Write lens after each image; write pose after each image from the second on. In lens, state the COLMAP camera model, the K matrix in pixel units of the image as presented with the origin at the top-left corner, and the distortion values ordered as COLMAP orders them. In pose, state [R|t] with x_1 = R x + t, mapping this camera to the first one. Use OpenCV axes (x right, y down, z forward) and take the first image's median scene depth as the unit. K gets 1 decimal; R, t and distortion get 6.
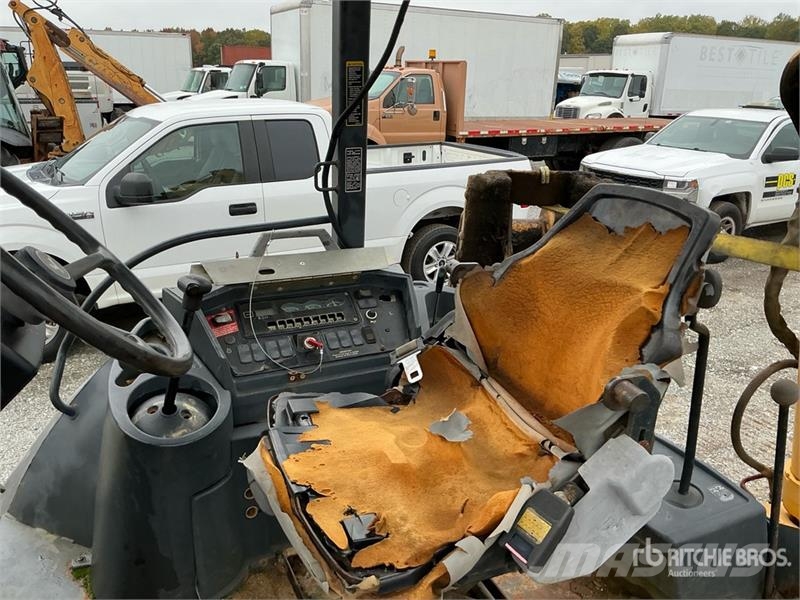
lens RADIAL K [[666.8, 0, 400.6], [0, 666.8, 297.3], [0, 0, 1]] dist [0.058985, -0.103915]
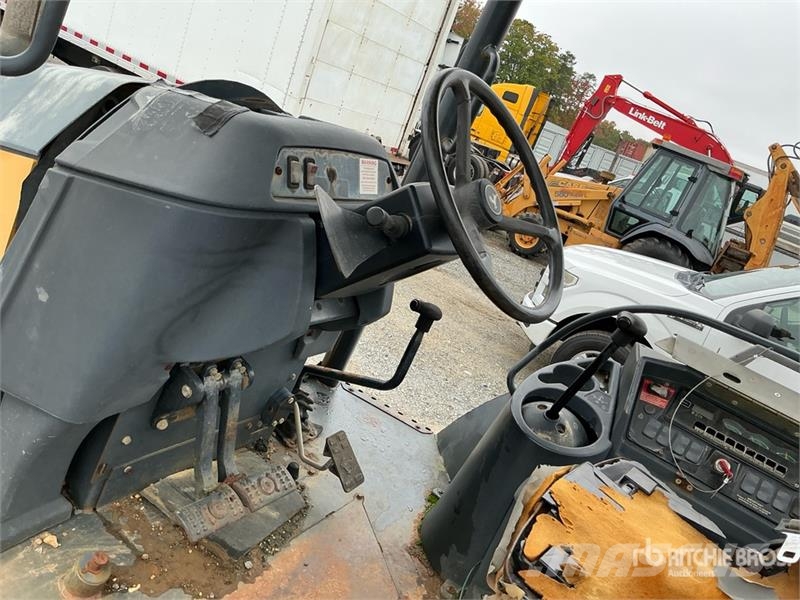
lens RADIAL K [[666.8, 0, 395.3], [0, 666.8, 301.8], [0, 0, 1]] dist [0.058985, -0.103915]
pose [[0.480088, 0.413056, -0.773887, 0.248272], [-0.567093, 0.819210, 0.085445, 0.059459], [0.669269, 0.397844, 0.627534, 0.073087]]
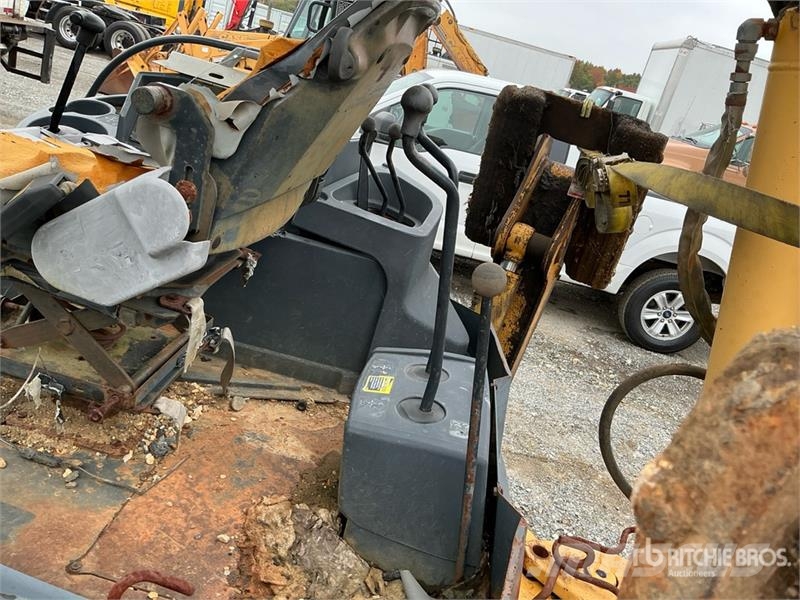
lens RADIAL K [[666.8, 0, 400.6], [0, 666.8, 299.8], [0, 0, 1]] dist [0.058985, -0.103915]
pose [[0.818213, 0.365583, -0.443707, 0.641128], [-0.389536, 0.920150, 0.039819, 0.132174], [0.422834, 0.140259, 0.895287, 0.222277]]
